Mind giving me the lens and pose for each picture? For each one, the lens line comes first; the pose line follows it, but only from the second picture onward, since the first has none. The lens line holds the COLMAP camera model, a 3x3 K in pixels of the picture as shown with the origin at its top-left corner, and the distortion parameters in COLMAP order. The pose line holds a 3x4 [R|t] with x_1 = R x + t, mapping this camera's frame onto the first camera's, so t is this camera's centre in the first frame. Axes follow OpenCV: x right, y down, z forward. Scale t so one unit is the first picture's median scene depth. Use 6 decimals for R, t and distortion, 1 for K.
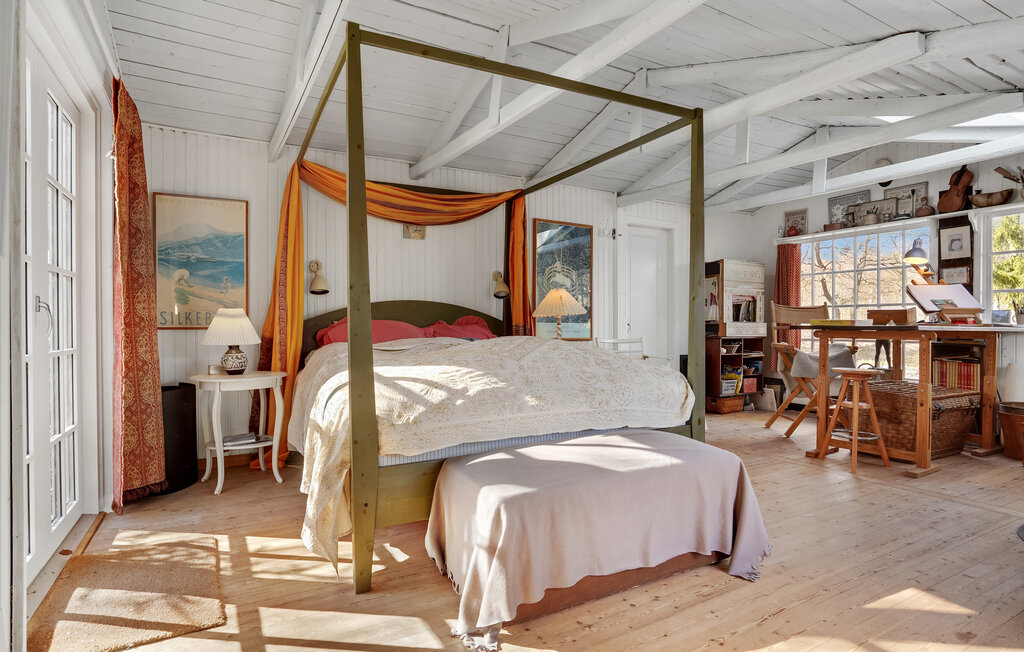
lens RADIAL K [[551.8, 0, 514.4], [0, 551.8, 329.3], [0, 0, 1]] dist [-0.020591, 0.012991]
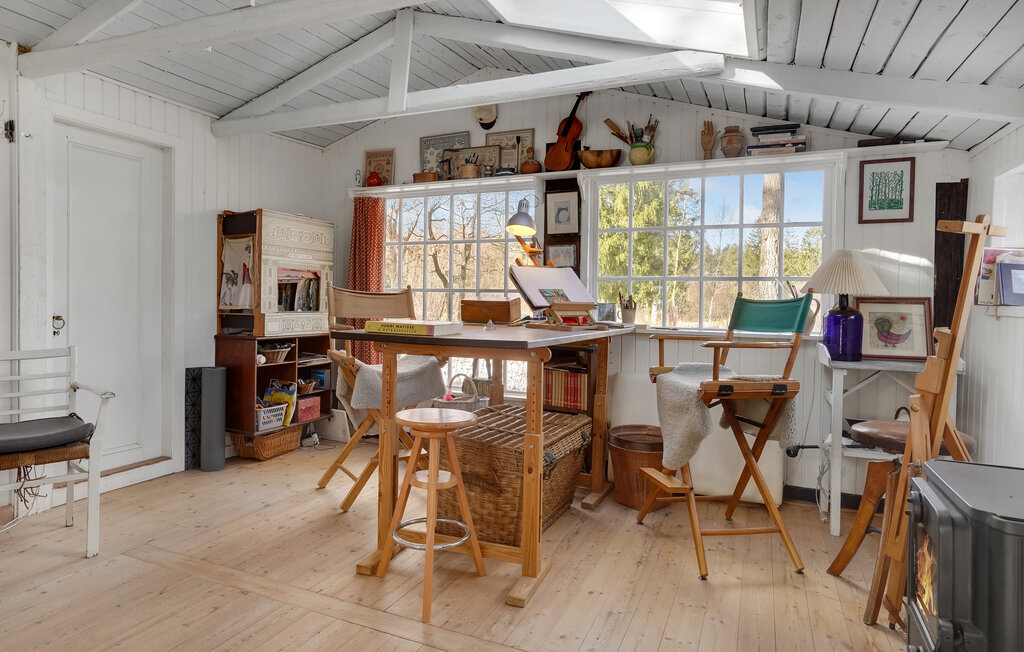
lens RADIAL K [[647.9, 0, 513.2], [0, 647.9, 321.6], [0, 0, 1]] dist [-0.024248, -0.000386]
pose [[0.807635, -0.004489, 0.589665, 0.207182], [-0.010814, 0.999690, 0.022421, -0.024758], [-0.589583, -0.024484, 0.807337, 0.293563]]
